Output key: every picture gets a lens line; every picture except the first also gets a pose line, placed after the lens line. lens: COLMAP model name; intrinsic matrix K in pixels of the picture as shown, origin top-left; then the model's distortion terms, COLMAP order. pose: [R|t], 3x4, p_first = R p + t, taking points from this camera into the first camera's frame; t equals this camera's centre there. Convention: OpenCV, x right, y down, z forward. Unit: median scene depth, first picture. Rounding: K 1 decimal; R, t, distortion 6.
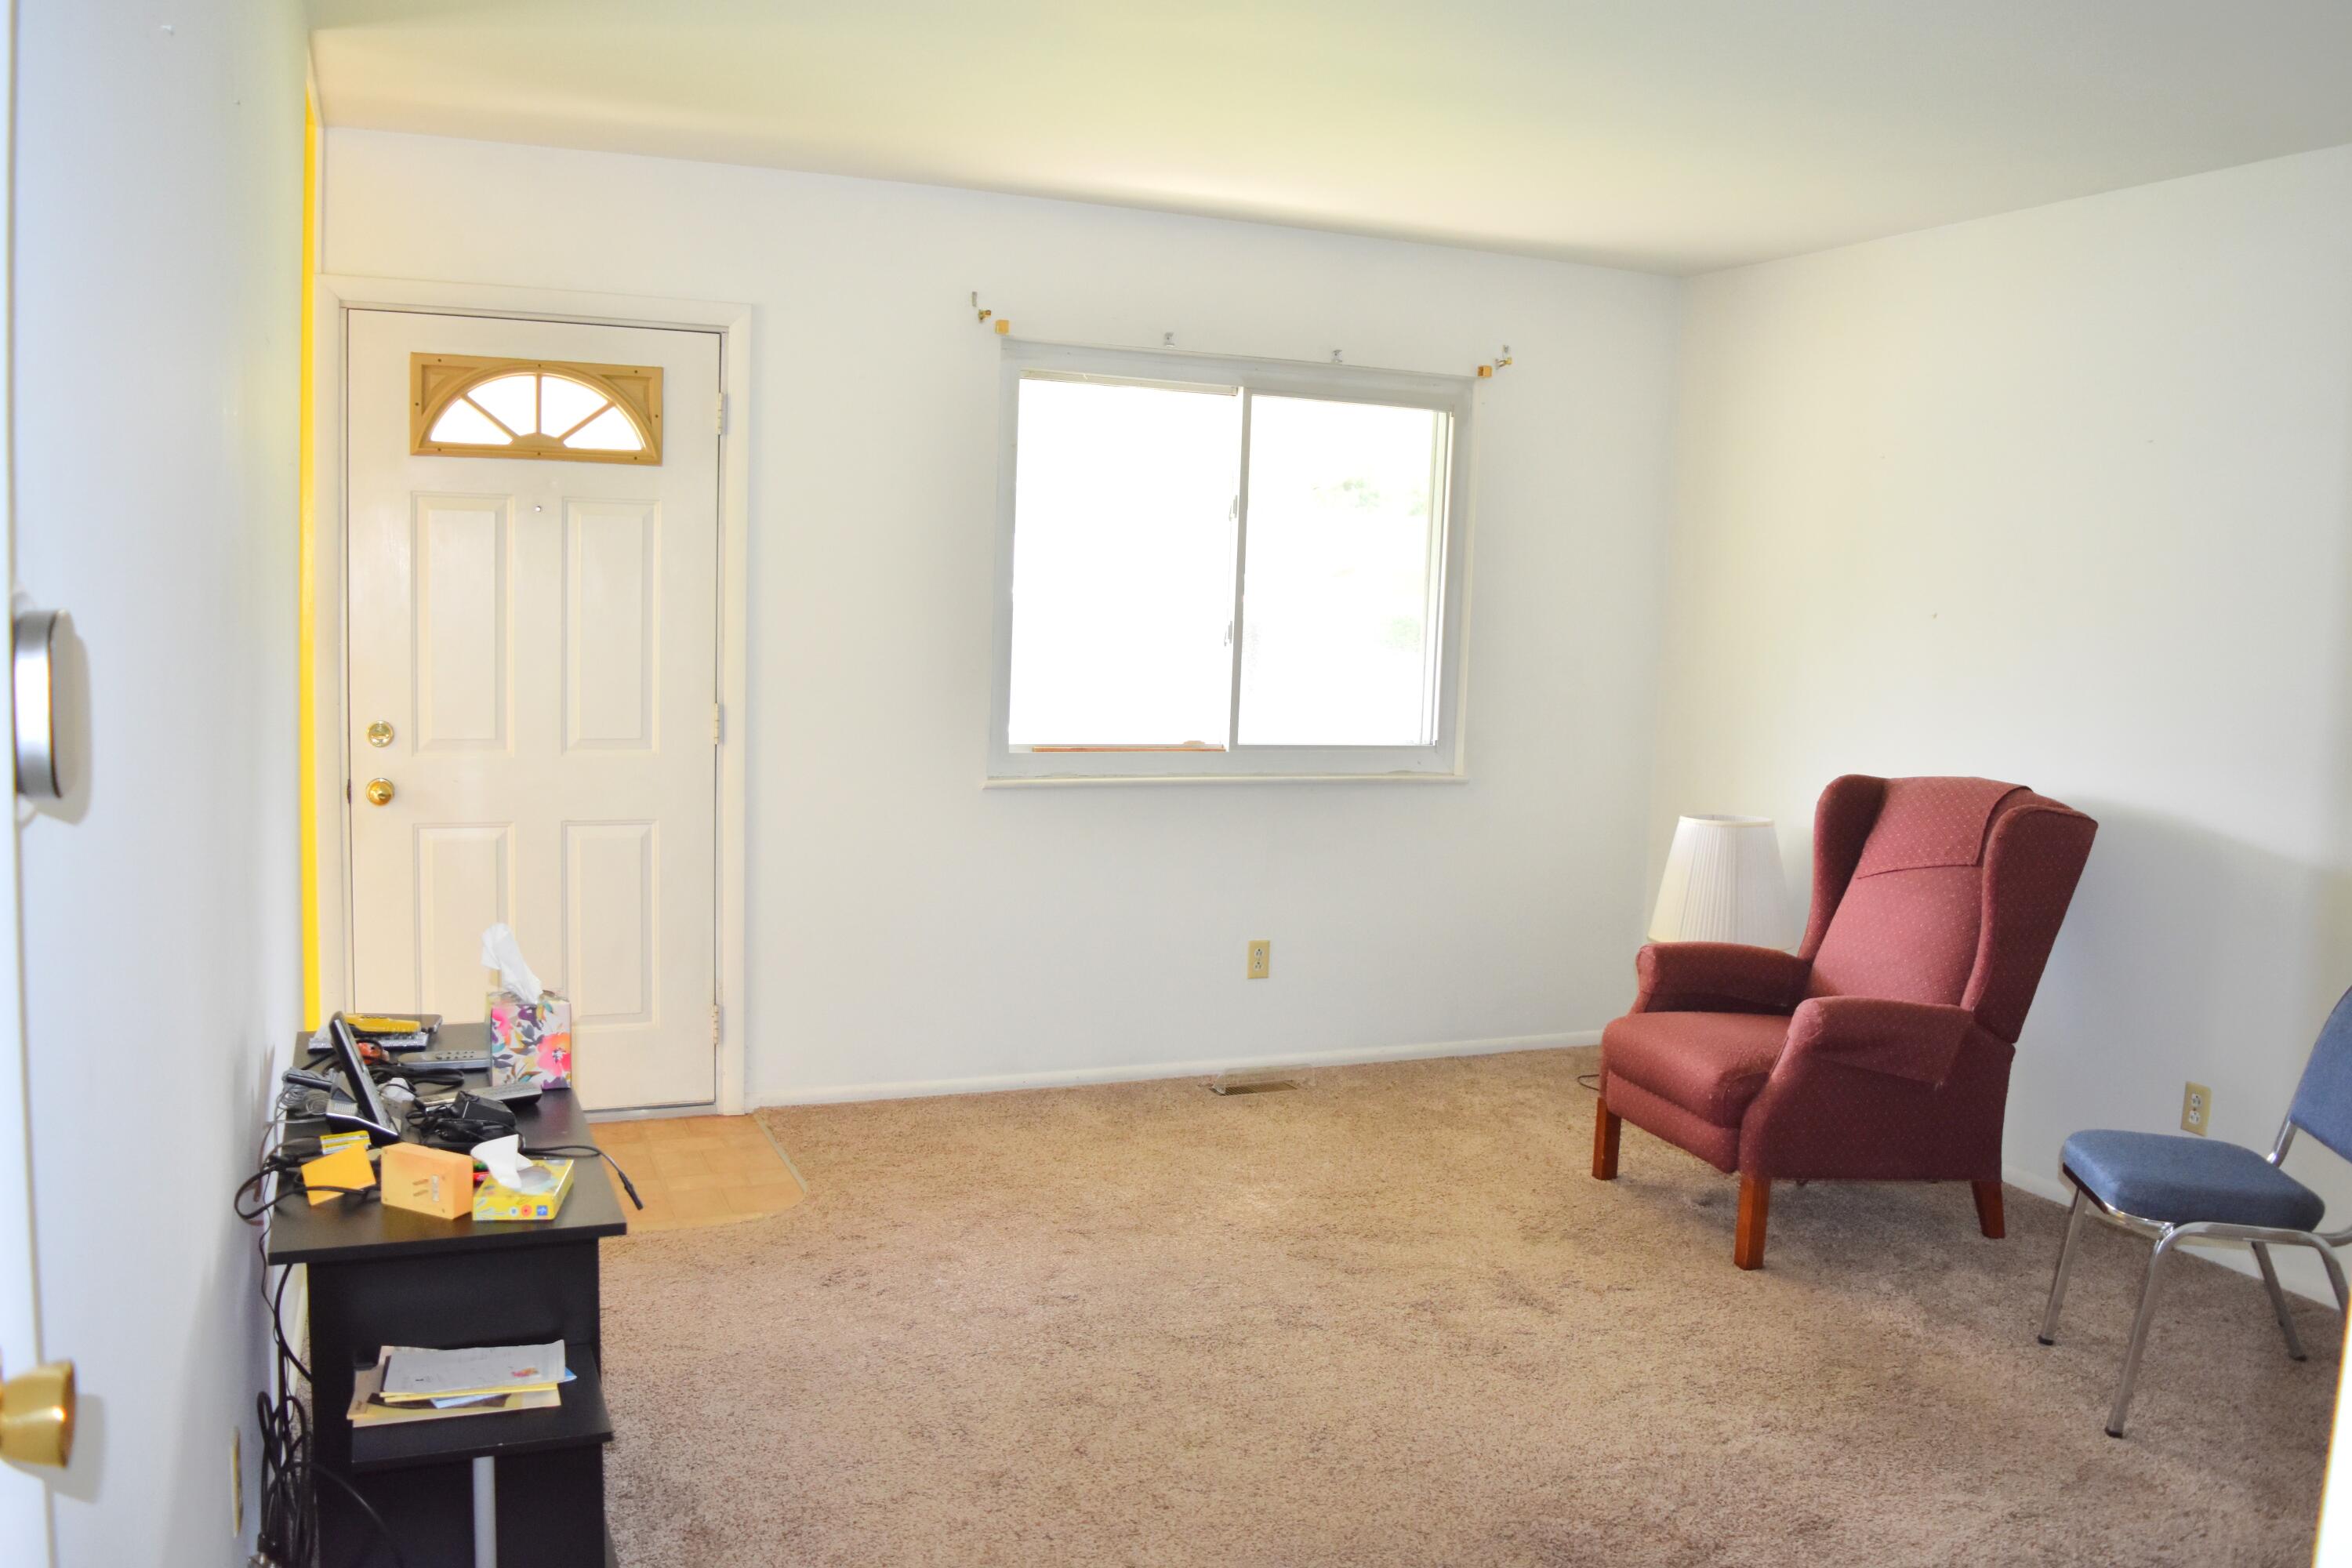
lens RADIAL K [[1875.2, 0, 1078.9], [0, 1875.2, 791.3], [0, 0, 1]] dist [-0.082534, 0.007861]
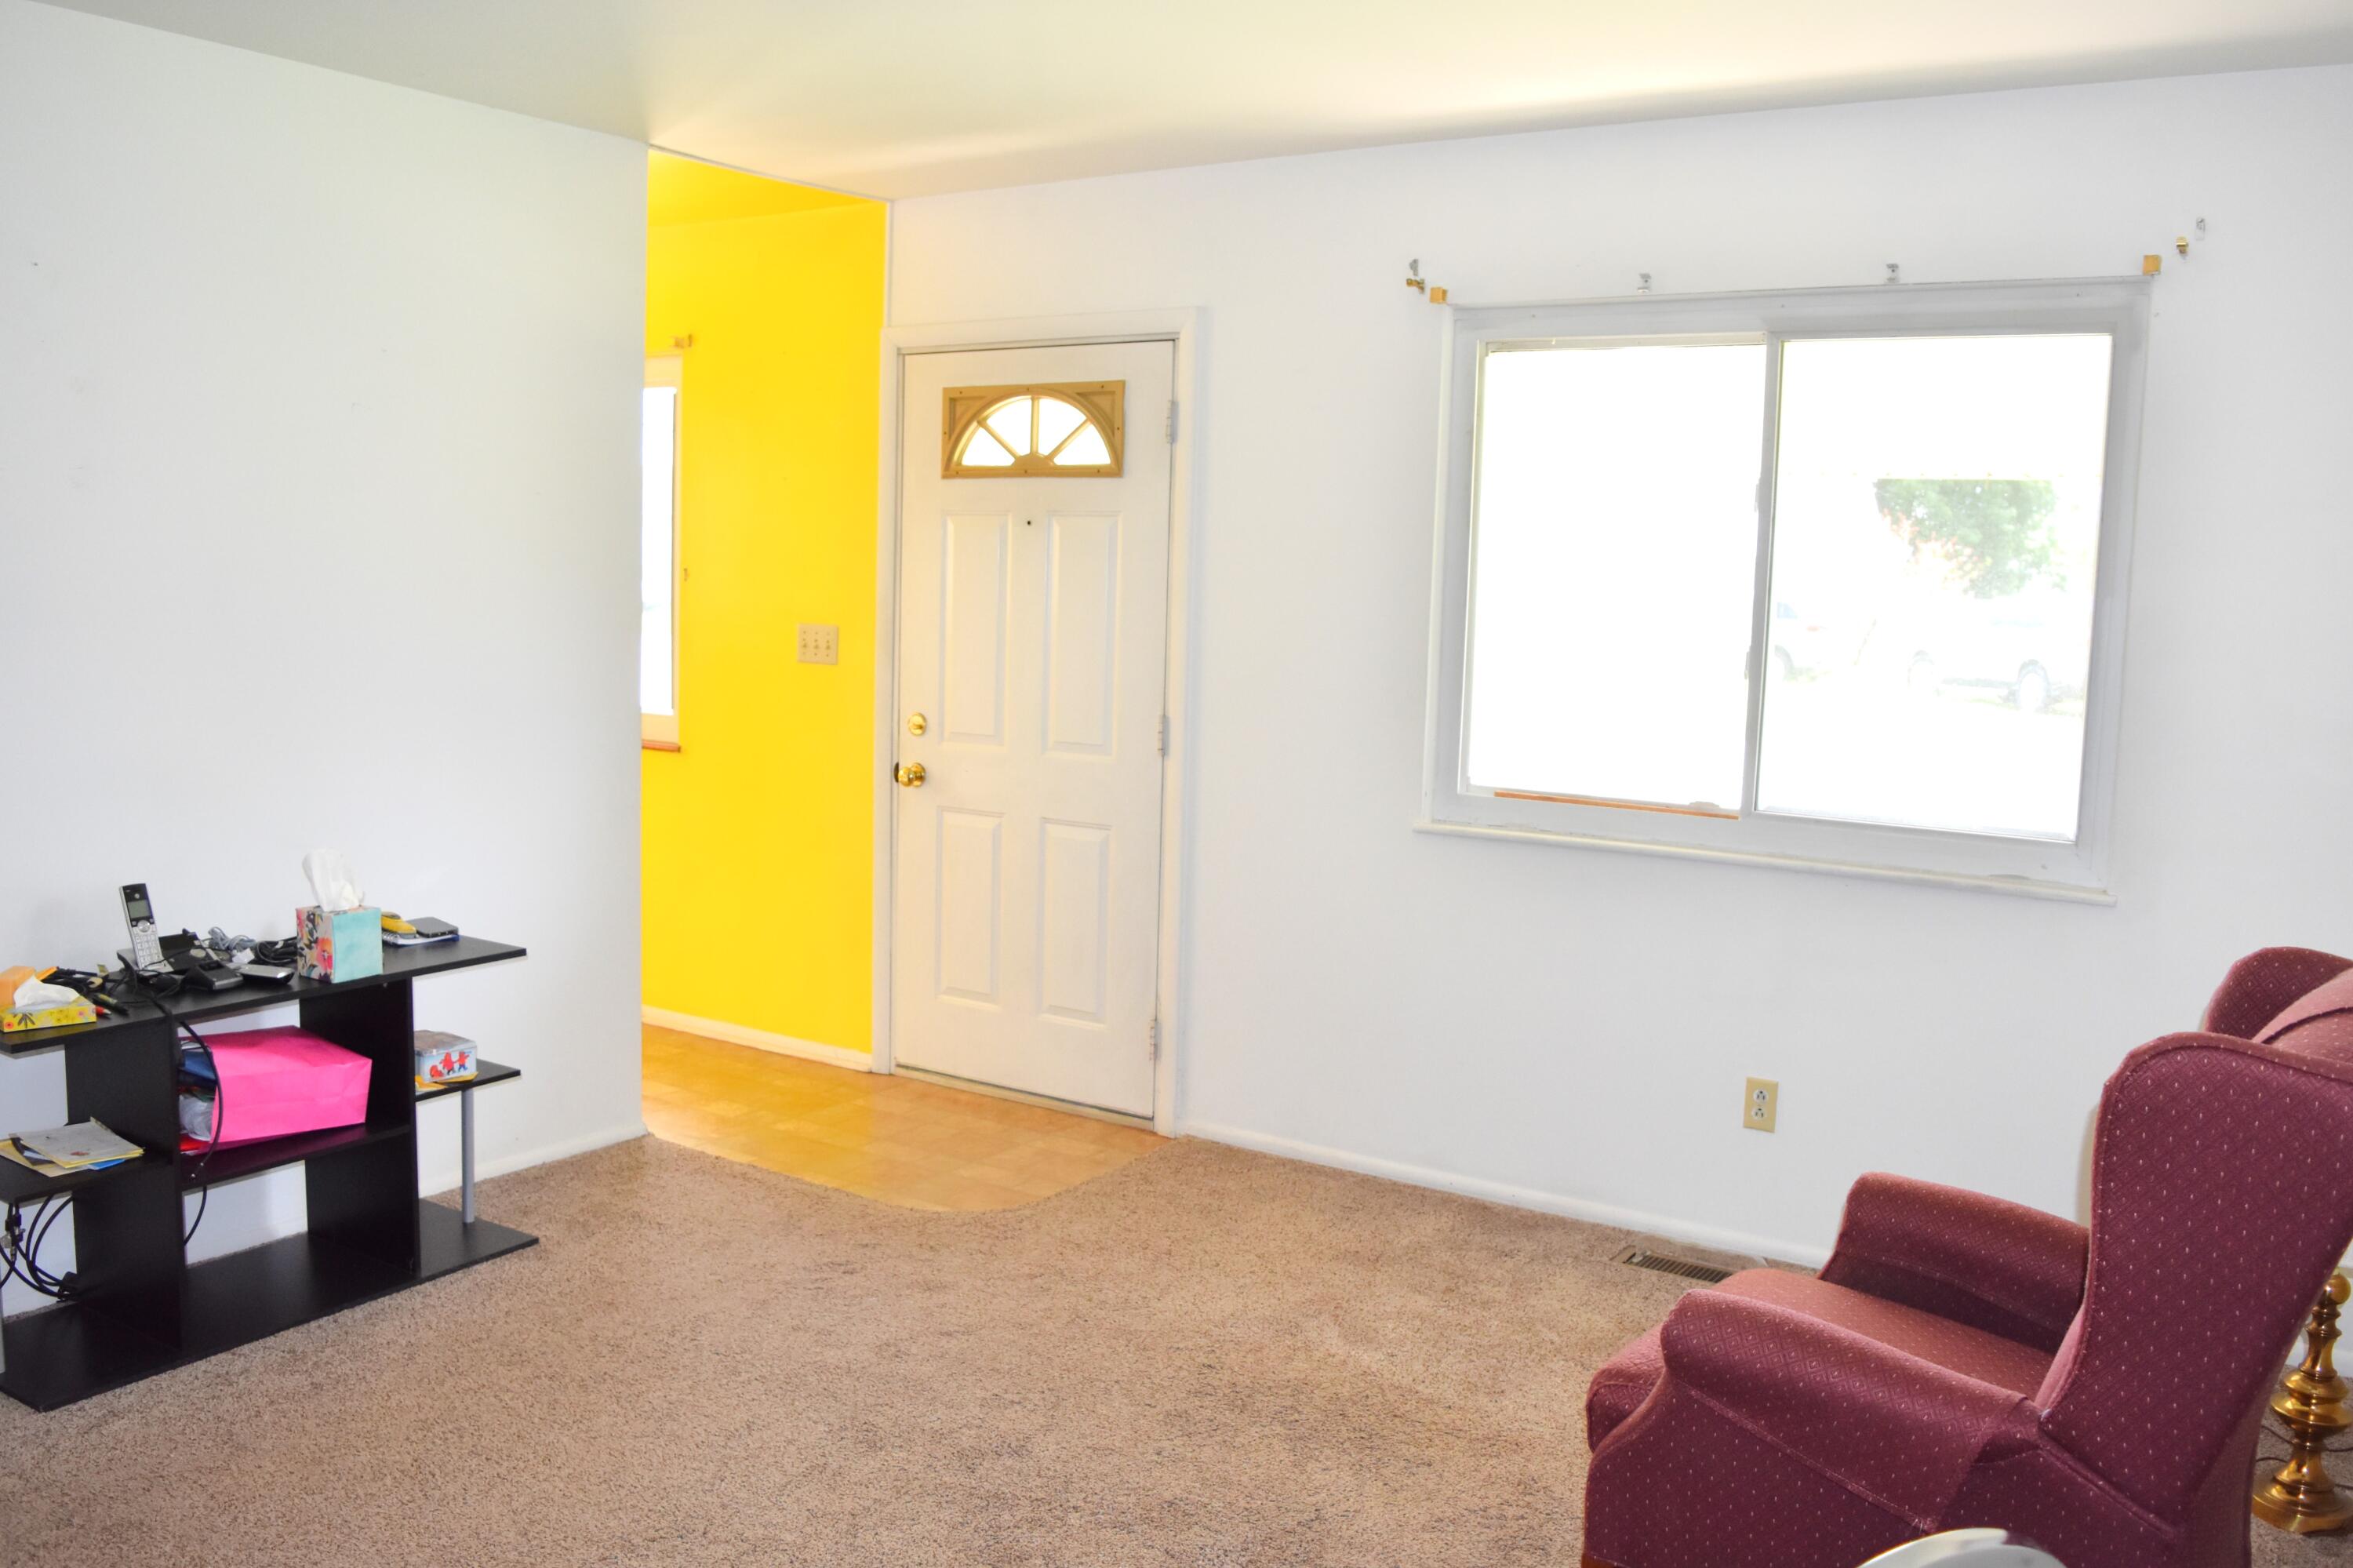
lens RADIAL K [[1876.0, 0, 1172.4], [0, 1876.0, 797.6], [0, 0, 1]] dist [-0.082534, 0.007861]
pose [[0.585564, 0.080886, -0.806580, 0.624515], [-0.098977, 0.994699, 0.027895, -0.032435], [0.804561, 0.063498, 0.590466, 0.431066]]
